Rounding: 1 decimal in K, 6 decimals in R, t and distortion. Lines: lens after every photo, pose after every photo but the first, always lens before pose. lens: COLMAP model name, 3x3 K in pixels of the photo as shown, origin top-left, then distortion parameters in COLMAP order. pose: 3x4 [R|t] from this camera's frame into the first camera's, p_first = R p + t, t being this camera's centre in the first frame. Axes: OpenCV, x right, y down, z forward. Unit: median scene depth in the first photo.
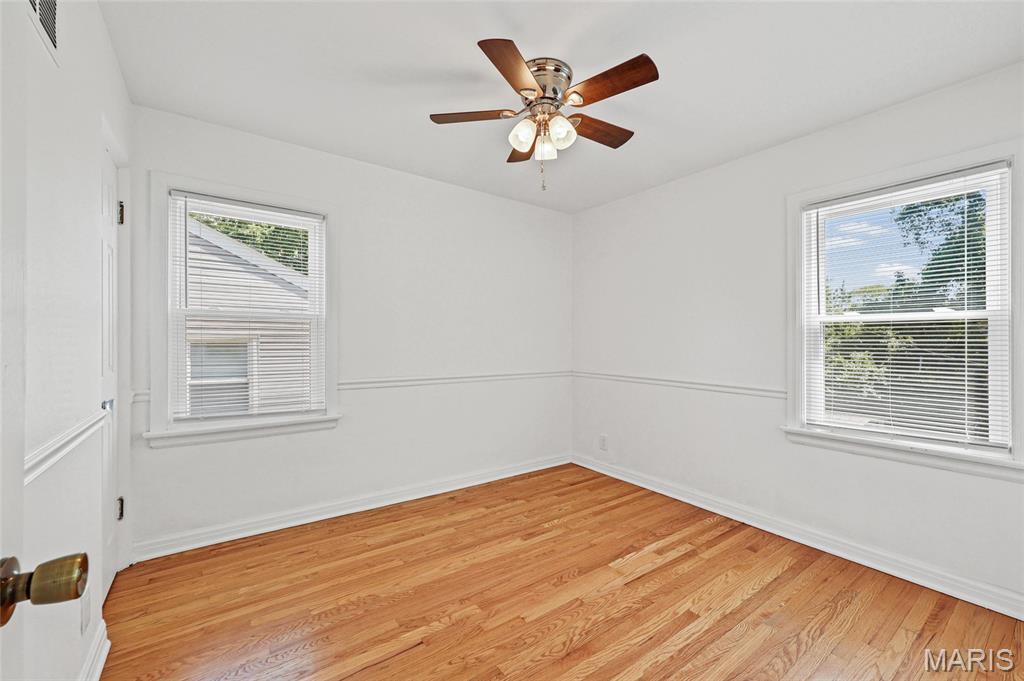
lens RADIAL K [[417.5, 0, 512.0], [0, 417.5, 340.5], [0, 0, 1]] dist [0.000069, -0.000031]
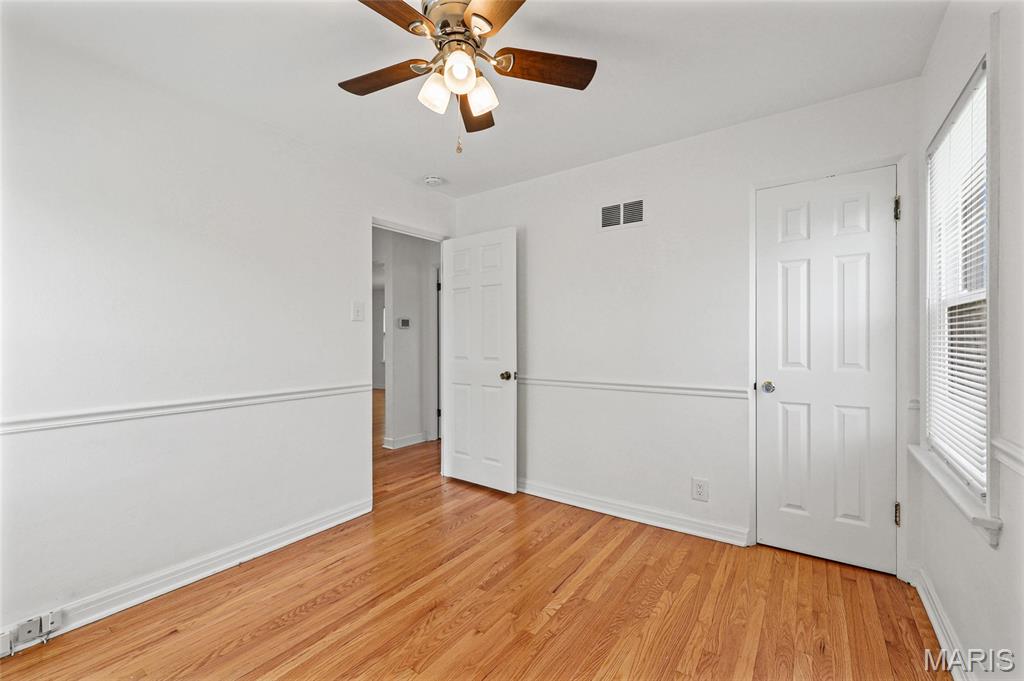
lens RADIAL K [[435.4, 0, 512.0], [0, 435.4, 340.5], [0, 0, 1]] dist [-0.000076, -0.000180]
pose [[-0.945559, -0.000653, -0.325450, 0.279356], [-0.001770, 0.999994, 0.003136, -0.002158], [0.325446, 0.003542, -0.945554, 1.965405]]
